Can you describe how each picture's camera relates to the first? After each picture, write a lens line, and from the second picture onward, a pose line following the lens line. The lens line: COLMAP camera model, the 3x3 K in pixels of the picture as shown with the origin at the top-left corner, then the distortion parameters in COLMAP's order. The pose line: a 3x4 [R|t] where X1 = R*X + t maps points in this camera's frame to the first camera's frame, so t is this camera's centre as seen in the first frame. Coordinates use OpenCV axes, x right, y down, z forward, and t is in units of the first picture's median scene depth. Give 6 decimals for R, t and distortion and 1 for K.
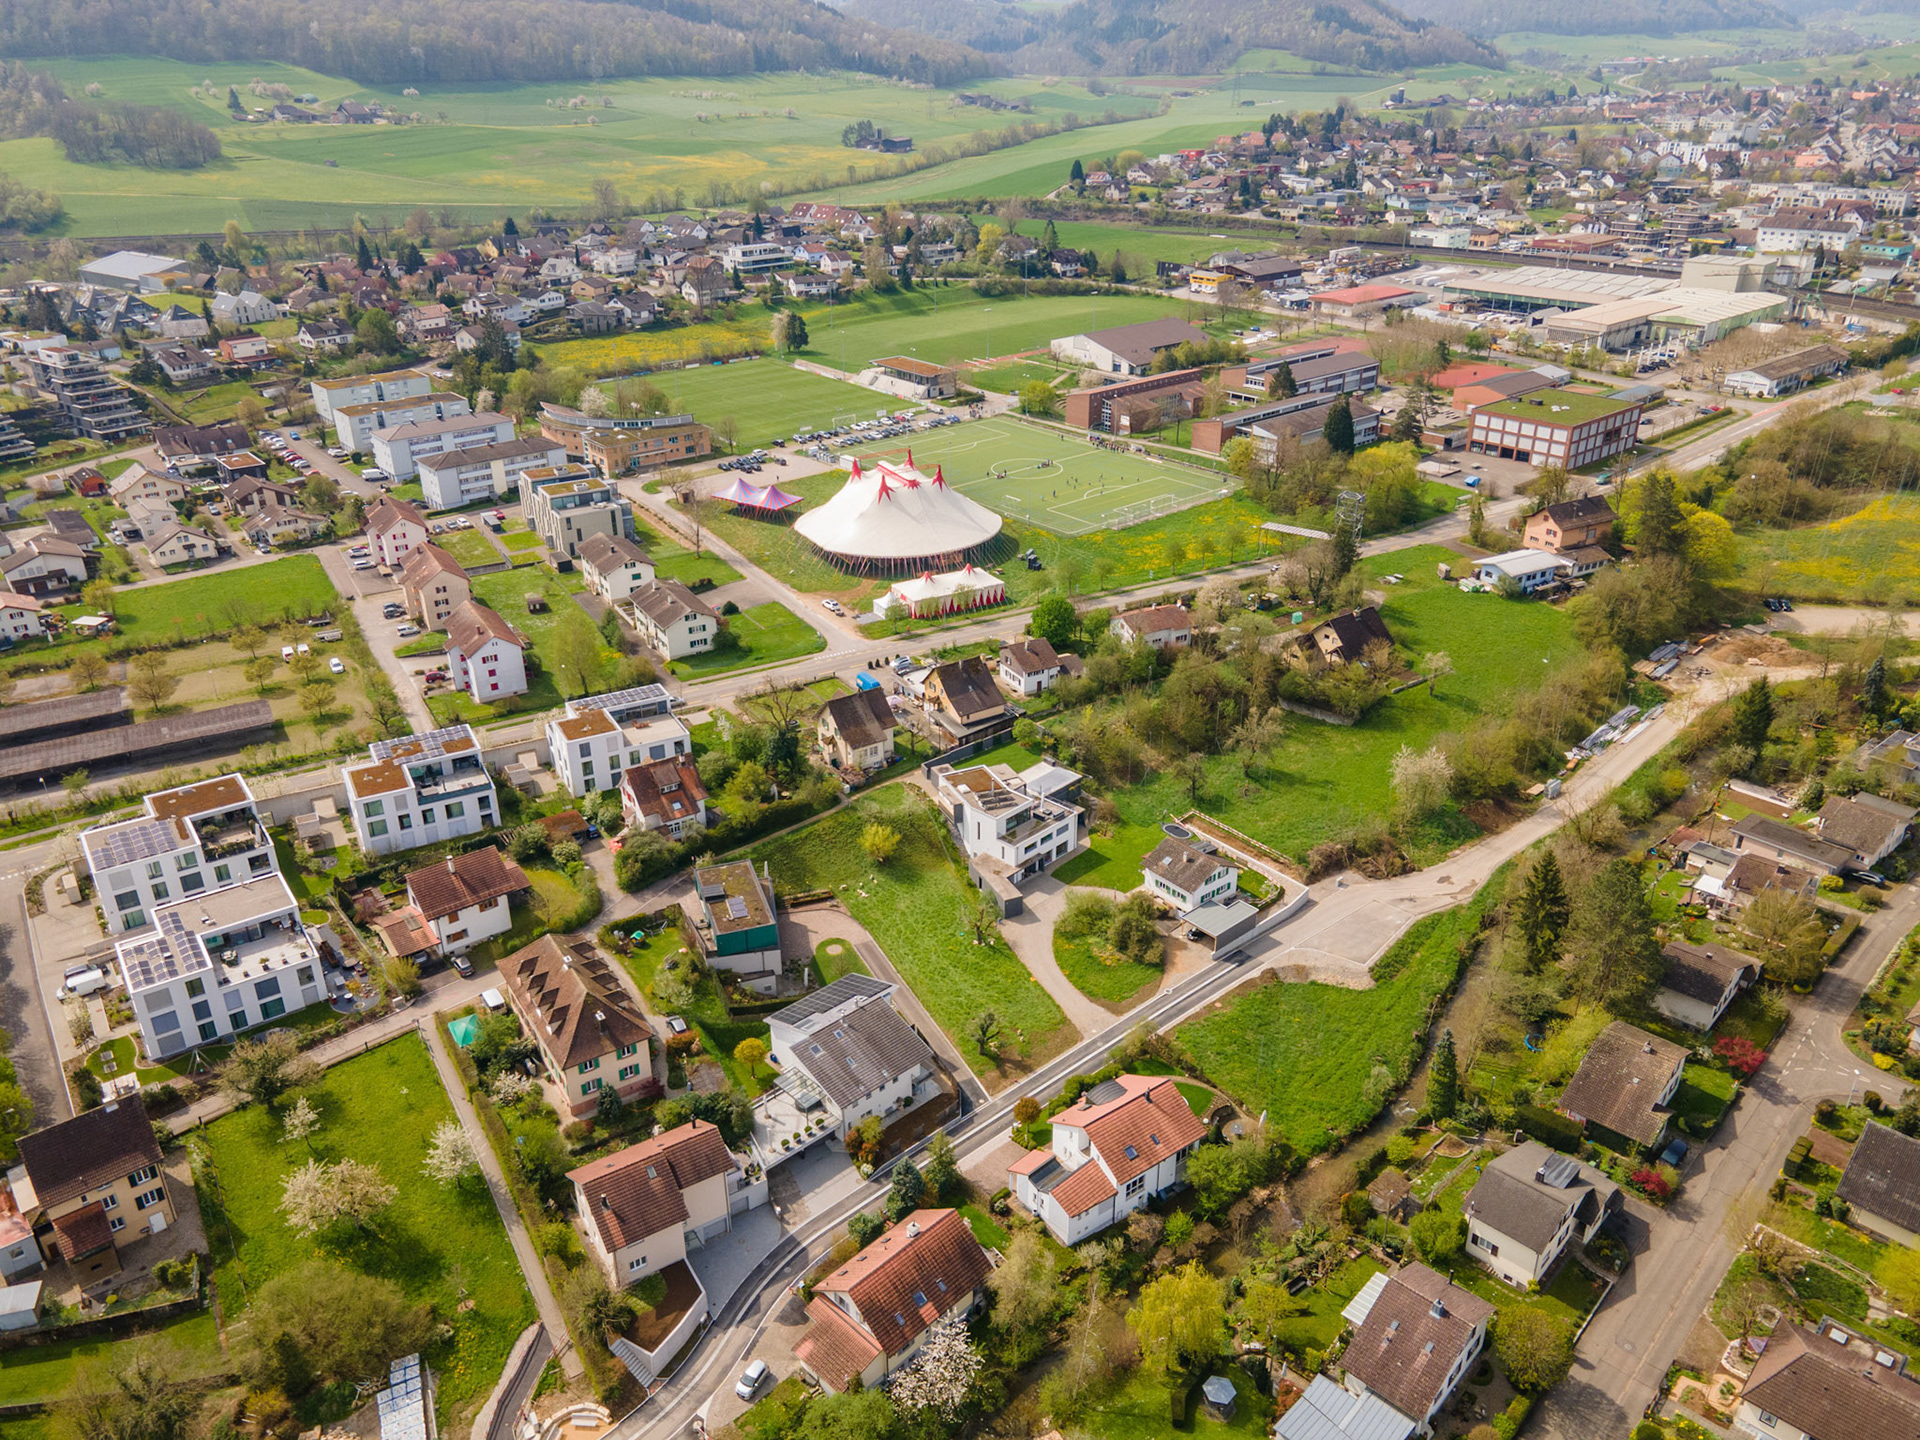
lens RADIAL K [[1392.2, 0, 960.0], [0, 1392.2, 720.0], [0, 0, 1]] dist [0.012274, 0.051300]
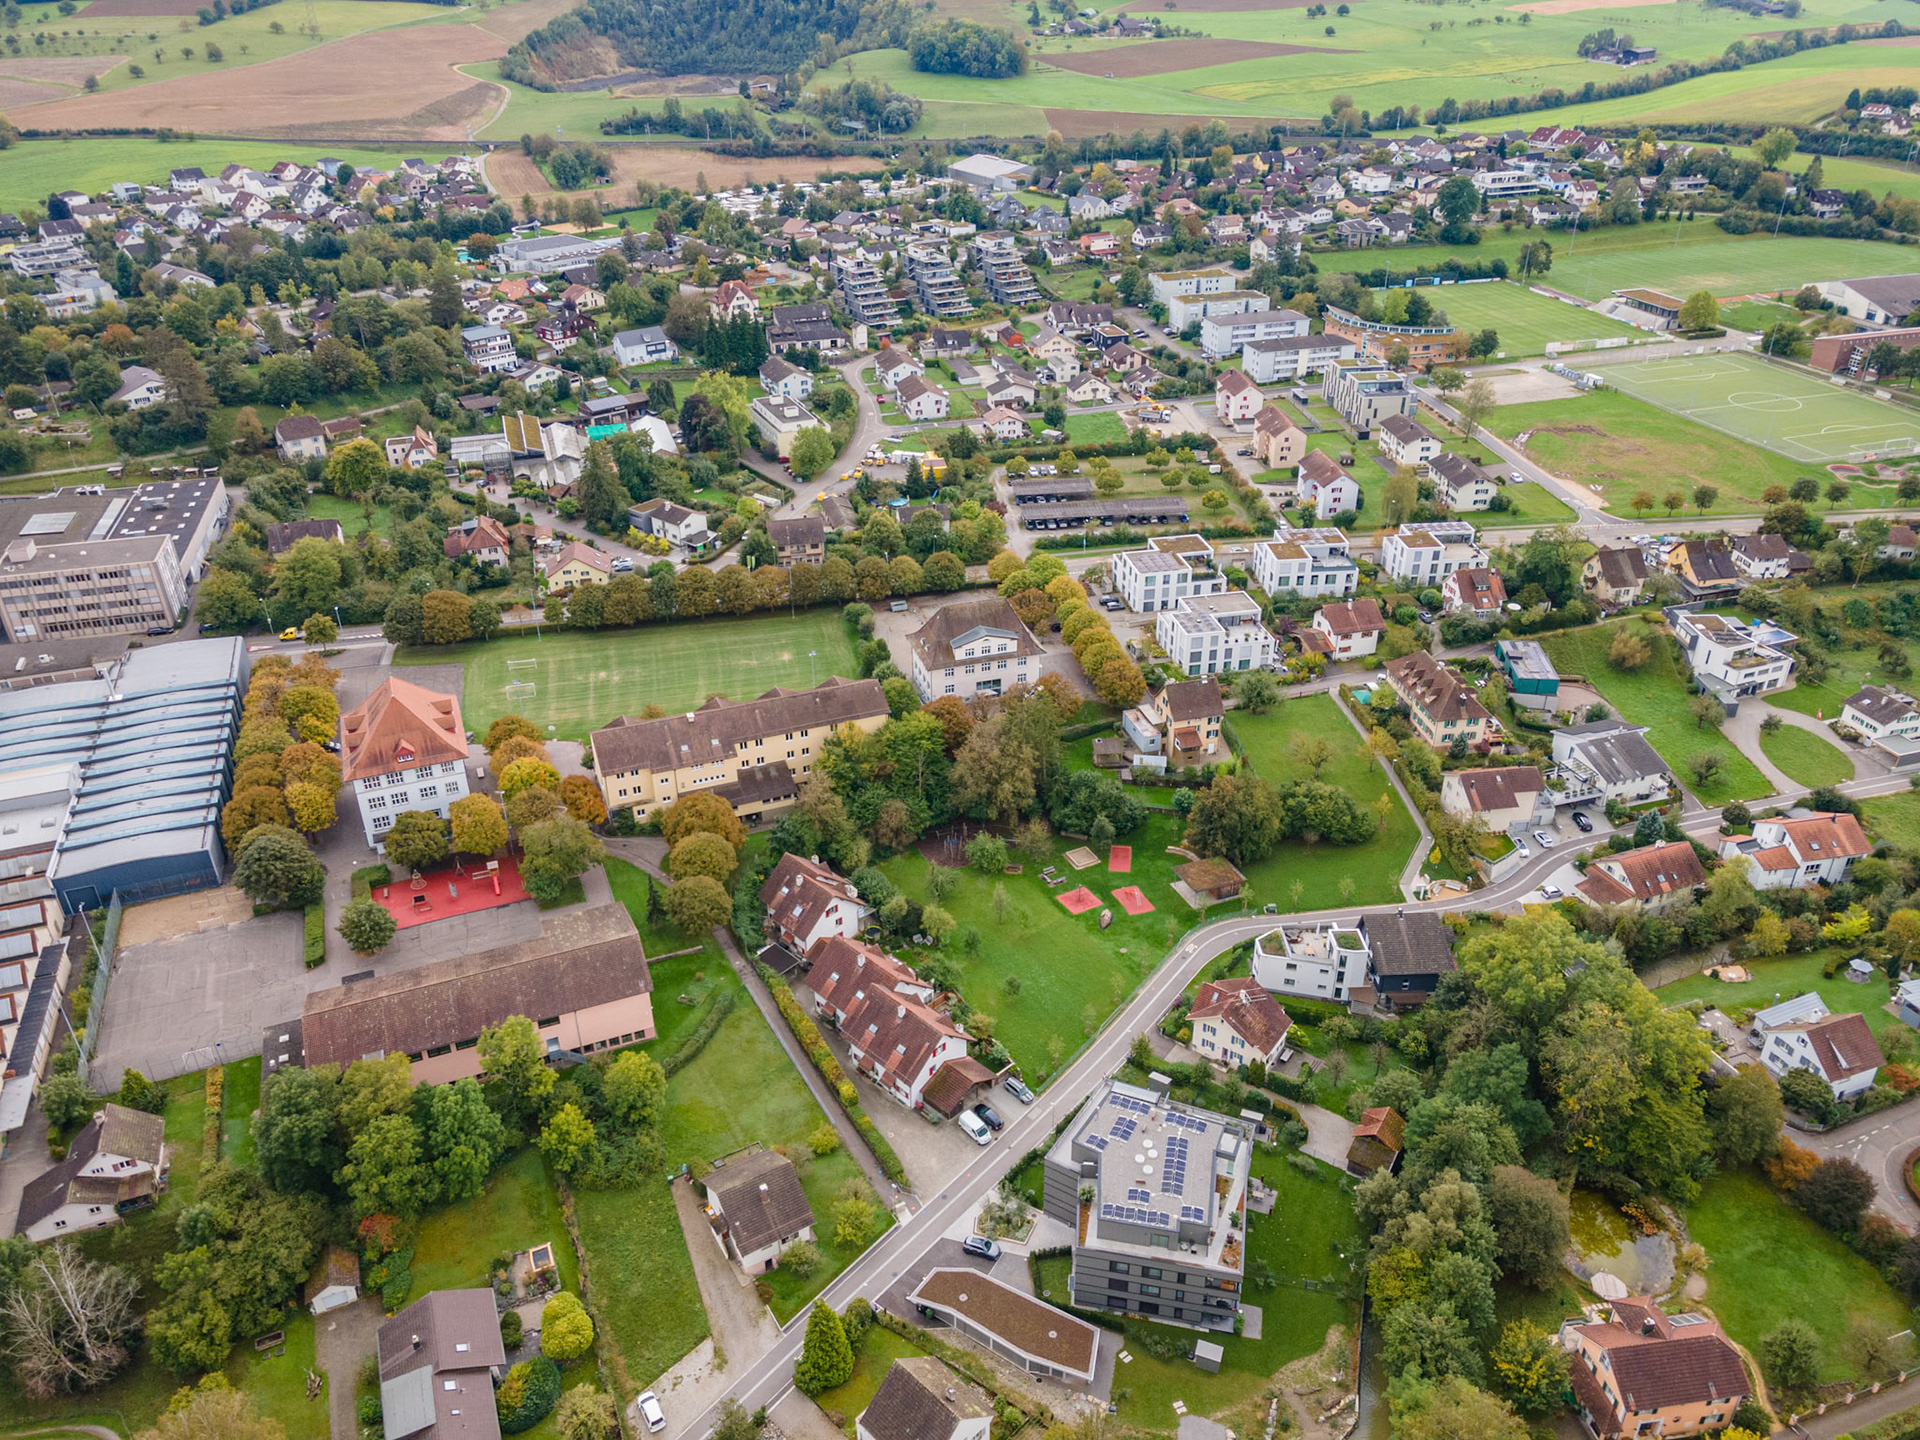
lens RADIAL K [[1392.2, 0, 960.0], [0, 1392.2, 720.0], [0, 0, 1]] dist [0.012274, 0.051300]
pose [[0.910233, 0.202220, -0.361361, -0.082362], [-0.177248, 0.978934, 0.101347, 0.073882], [0.374244, -0.028199, 0.926902, -0.319068]]
